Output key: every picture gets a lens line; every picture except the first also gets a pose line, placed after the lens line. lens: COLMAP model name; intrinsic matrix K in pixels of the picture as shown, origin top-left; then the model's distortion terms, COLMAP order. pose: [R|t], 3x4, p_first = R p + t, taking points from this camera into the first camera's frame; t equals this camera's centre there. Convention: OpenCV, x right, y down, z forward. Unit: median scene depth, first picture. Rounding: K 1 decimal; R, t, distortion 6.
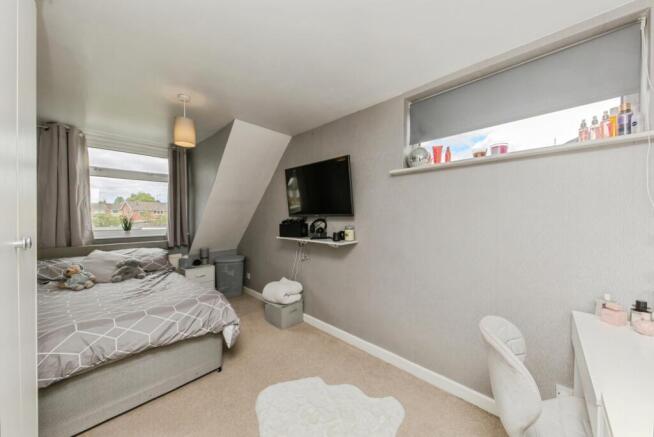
lens RADIAL K [[227.3, 0, 327.0], [0, 227.3, 218.5], [0, 0, 1]] dist [-0.000279, -0.000043]
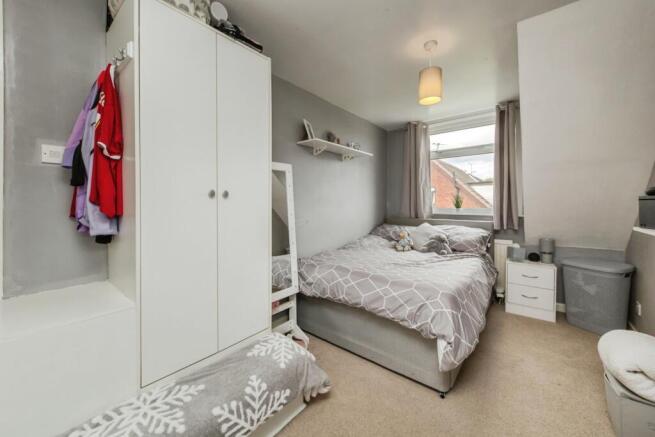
lens RADIAL K [[250.7, 0, 328.0], [0, 250.7, 201.7], [0, 0, 1]] dist [0.000971, 0.000074]
pose [[0.081017, -0.001142, -0.996712, 0.191908], [-0.008203, 0.999965, -0.001813, 0.034993], [0.996679, 0.008323, 0.081004, 0.369302]]
